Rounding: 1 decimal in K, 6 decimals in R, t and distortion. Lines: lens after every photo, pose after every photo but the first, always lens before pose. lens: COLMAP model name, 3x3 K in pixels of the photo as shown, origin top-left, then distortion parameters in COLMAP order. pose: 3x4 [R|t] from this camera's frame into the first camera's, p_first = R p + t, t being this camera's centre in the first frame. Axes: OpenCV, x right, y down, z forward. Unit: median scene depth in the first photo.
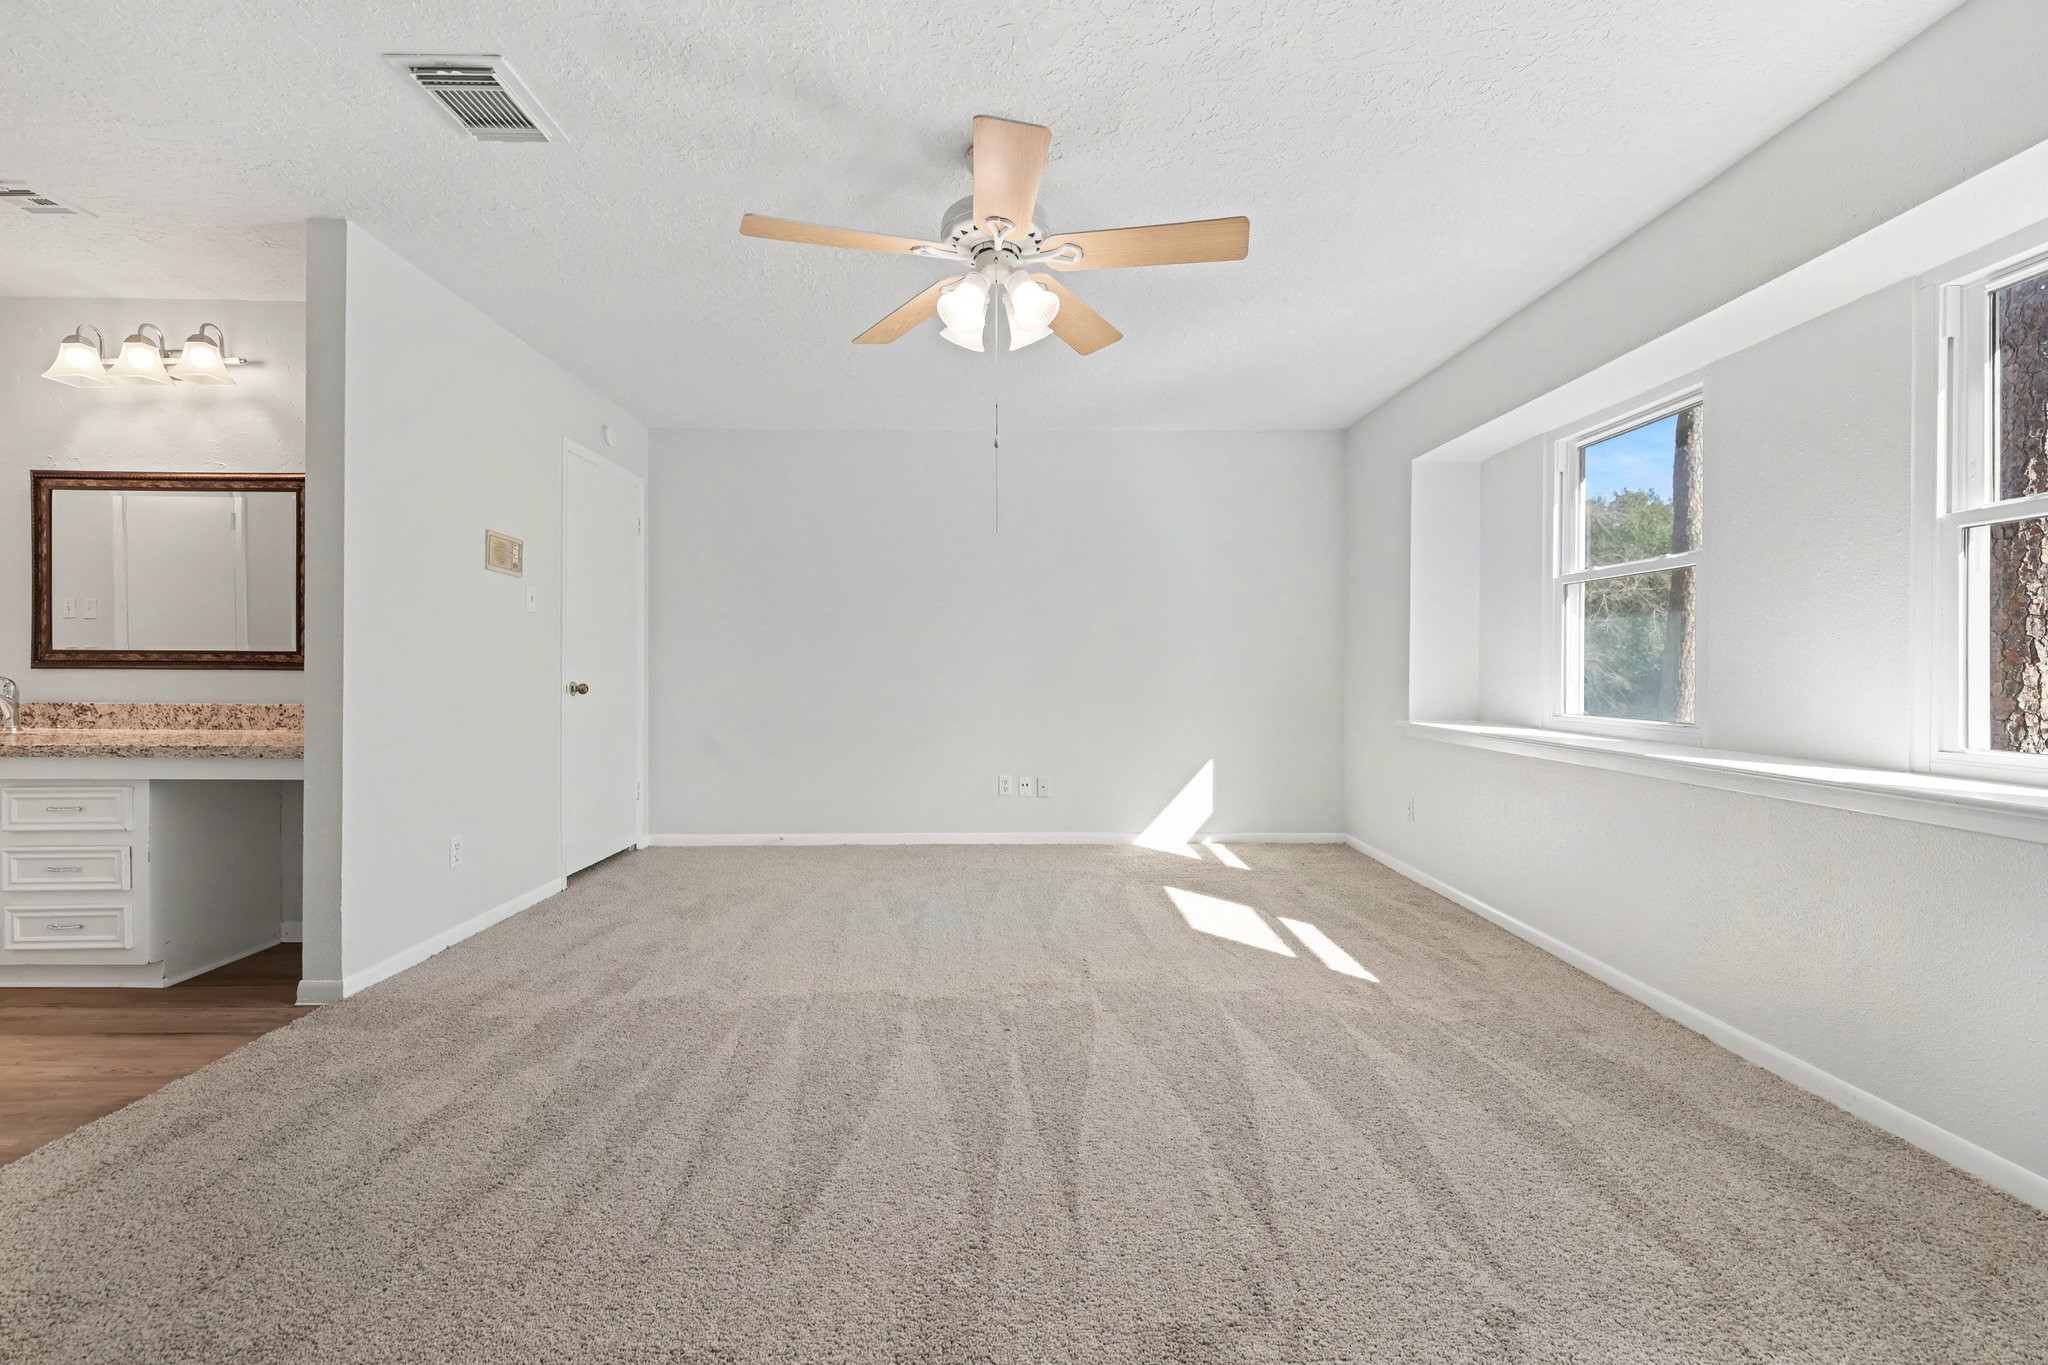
lens RADIAL K [[863.8, 0, 994.2], [0, 863.8, 670.2], [0, 0, 1]] dist [0.008999, -0.001092]
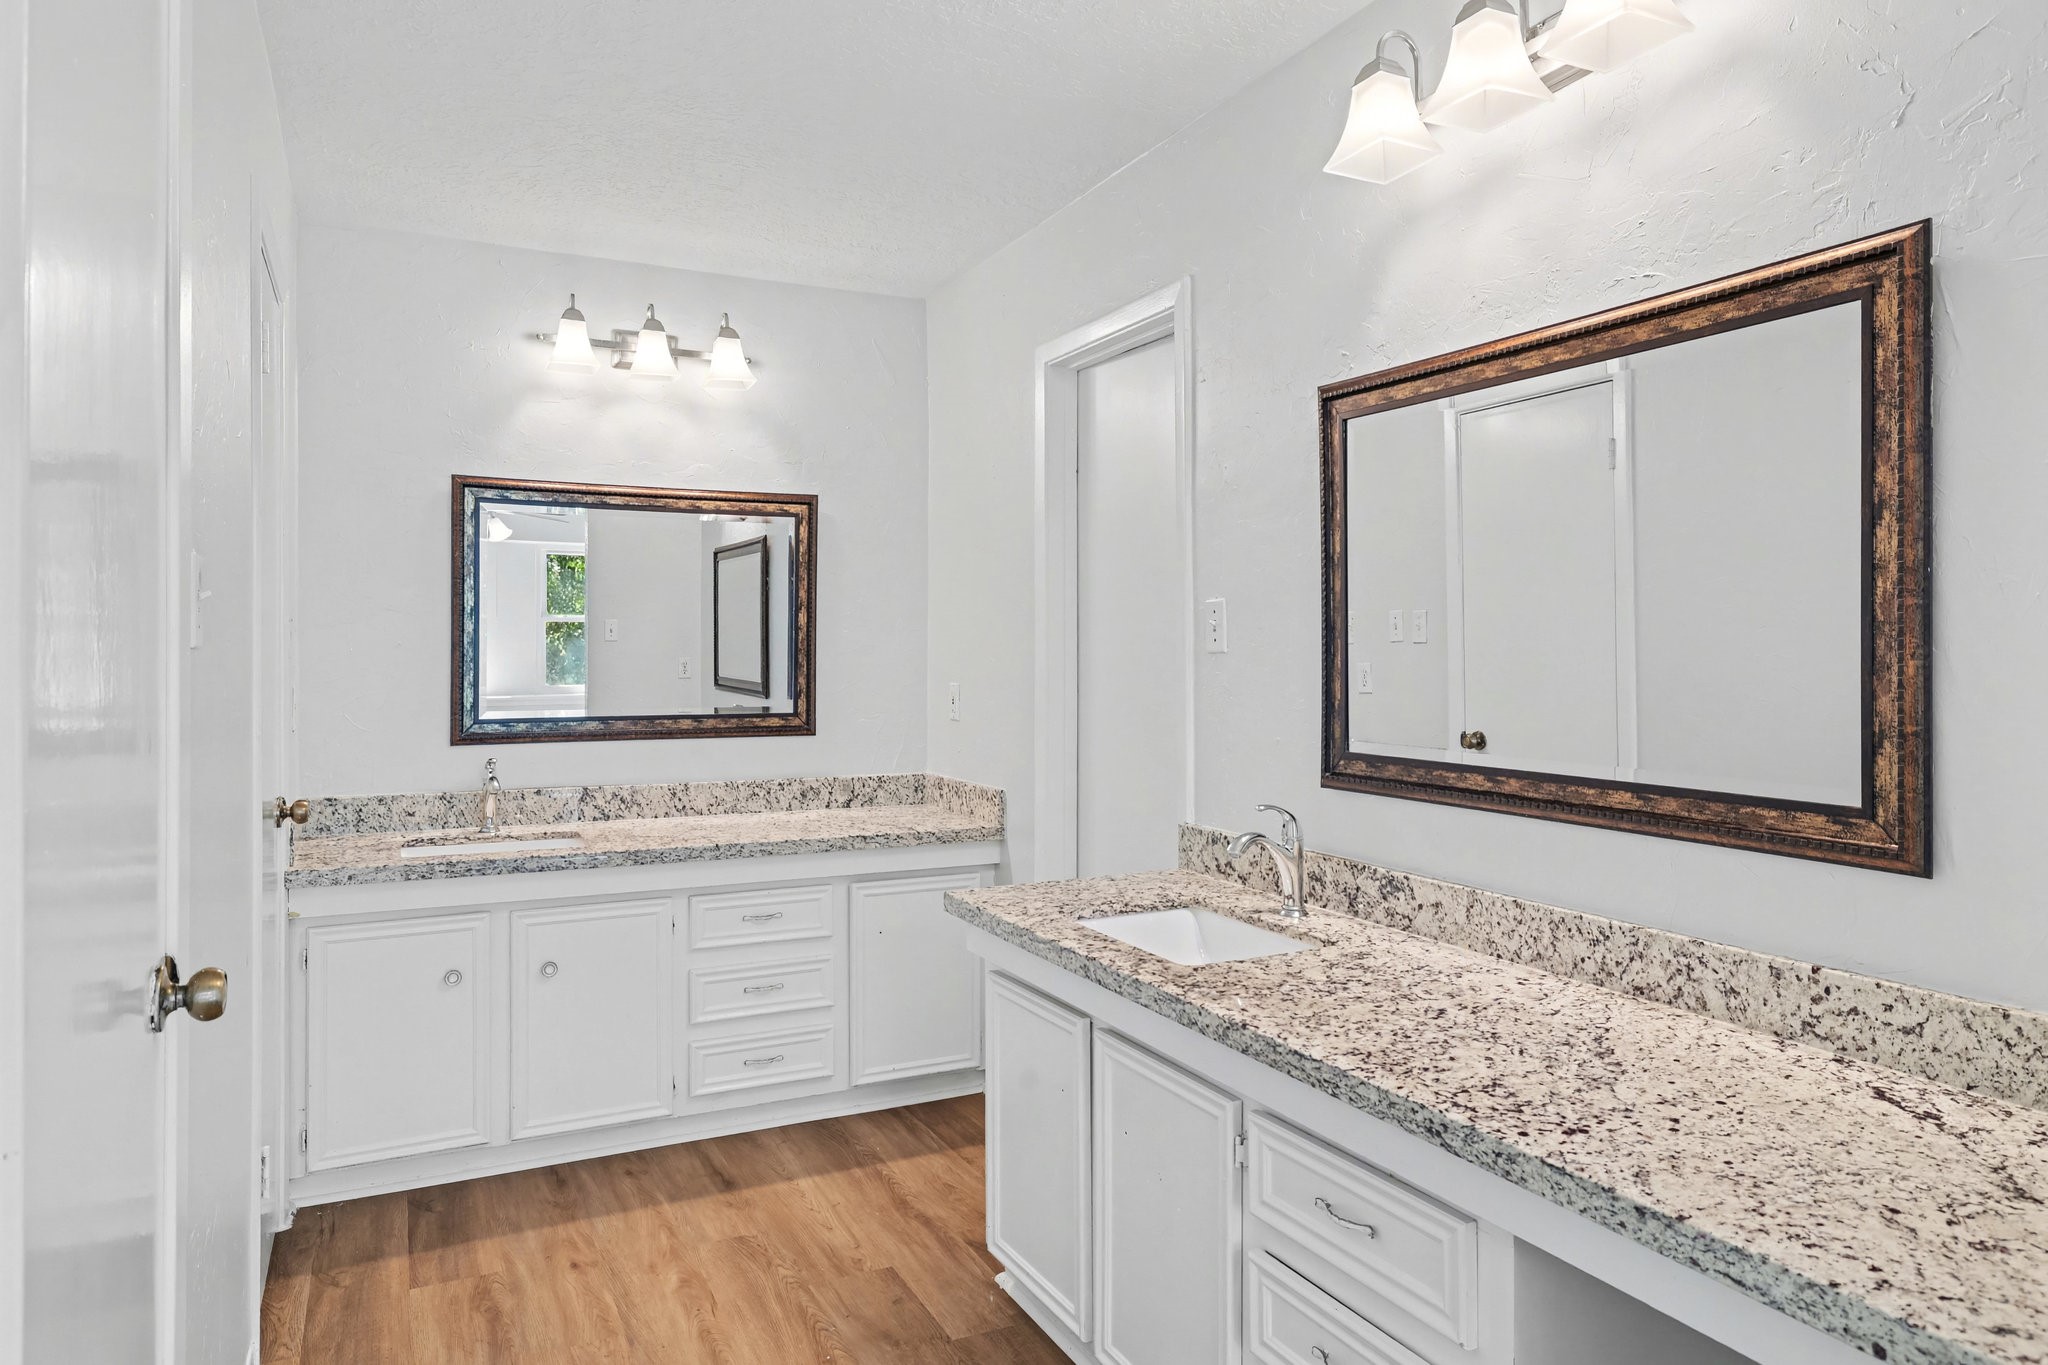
lens RADIAL K [[1291.0, 0, 1026.1], [0, 1291.0, 665.8], [0, 0, 1]] dist [0.004116, 0.003287]
pose [[0.444358, 0.006714, -0.895824, -0.520174], [0.009371, 0.999882, 0.012142, -0.081850], [0.895800, -0.013790, 0.444243, 0.523603]]
